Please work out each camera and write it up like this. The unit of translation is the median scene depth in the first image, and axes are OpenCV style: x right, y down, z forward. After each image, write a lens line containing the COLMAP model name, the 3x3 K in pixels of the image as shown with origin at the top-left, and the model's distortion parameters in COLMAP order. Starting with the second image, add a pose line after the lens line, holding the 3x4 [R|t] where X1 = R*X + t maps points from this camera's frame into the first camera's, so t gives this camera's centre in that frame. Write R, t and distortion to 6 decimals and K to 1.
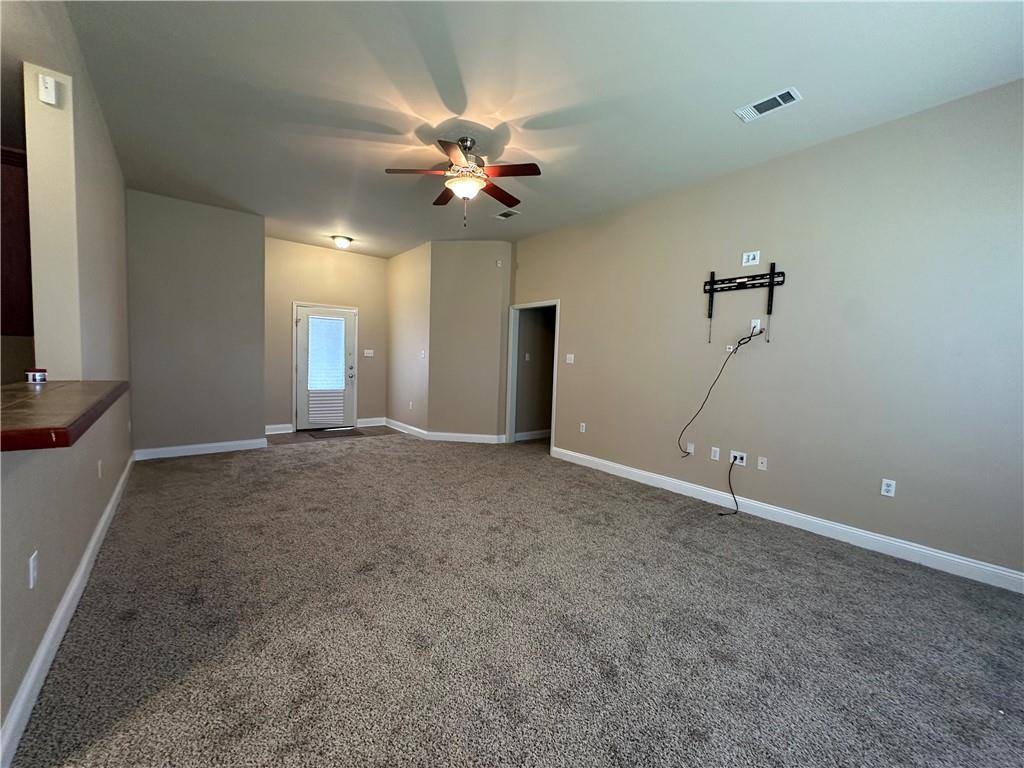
lens RADIAL K [[407.5, 0, 511.9], [0, 407.5, 385.4], [0, 0, 1]] dist [-0.004207, 0.000123]
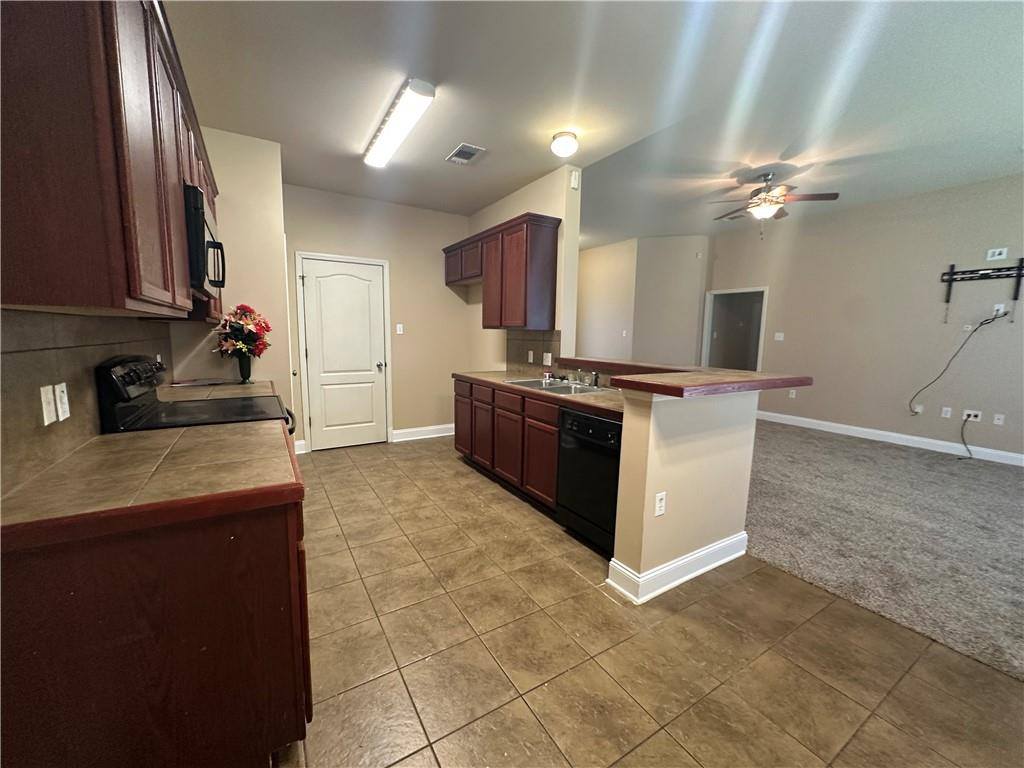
lens RADIAL K [[407.5, 0, 511.6], [0, 407.5, 382.7], [0, 0, 1]] dist [-0.004207, 0.000123]
pose [[0.991337, 0.000339, -0.131340, -0.686965], [0.006549, 0.998625, 0.052006, 0.003480], [0.131177, -0.052415, 0.989972, -0.414626]]
